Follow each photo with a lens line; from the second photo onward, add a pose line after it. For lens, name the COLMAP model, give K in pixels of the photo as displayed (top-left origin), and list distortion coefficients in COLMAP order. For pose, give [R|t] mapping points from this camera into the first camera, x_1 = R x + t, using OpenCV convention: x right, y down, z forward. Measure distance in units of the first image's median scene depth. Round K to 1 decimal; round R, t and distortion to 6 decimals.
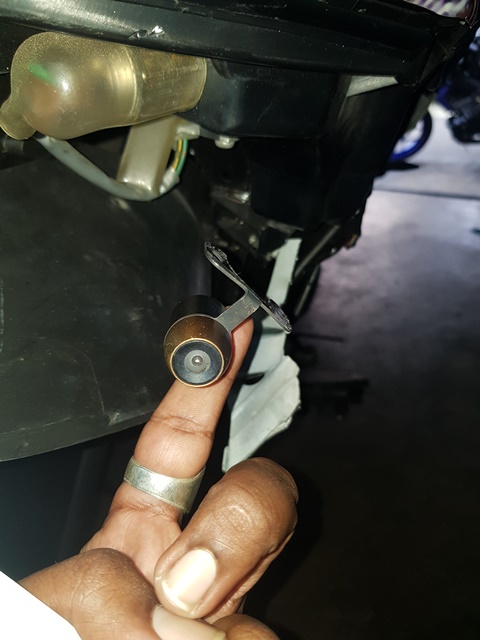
lens RADIAL K [[523.2, 0, 240.2], [0, 523.2, 329.0], [0, 0, 1]] dist [0.100510, -0.237961]
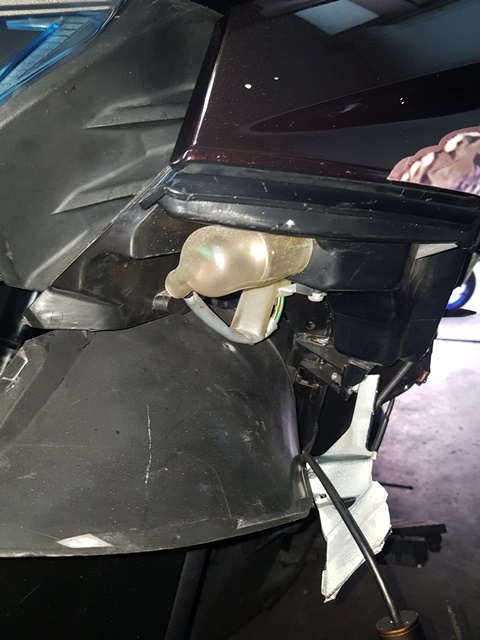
lens RADIAL K [[523.2, 0, 240.2], [0, 523.2, 329.0], [0, 0, 1]] dist [0.100510, -0.237961]
pose [[0.995573, -0.030654, -0.088851, -0.092433], [0.003878, 0.957913, -0.287031, 0.071051], [0.093910, 0.285416, 0.953792, -0.171427]]
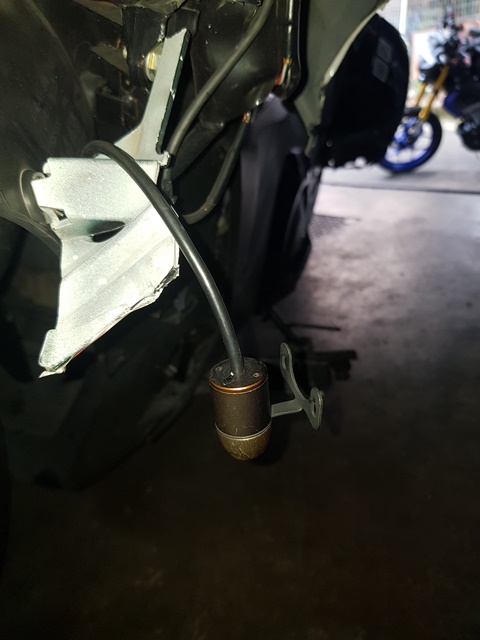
lens RADIAL K [[495.5, 0, 240.7], [0, 495.5, 345.0], [0, 0, 1]] dist [0.084935, -0.178548]
pose [[0.998595, -0.007756, -0.052426, 0.248048], [0.005798, 0.999284, -0.037388, 0.289743], [0.052678, 0.037032, 0.997925, 0.466210]]
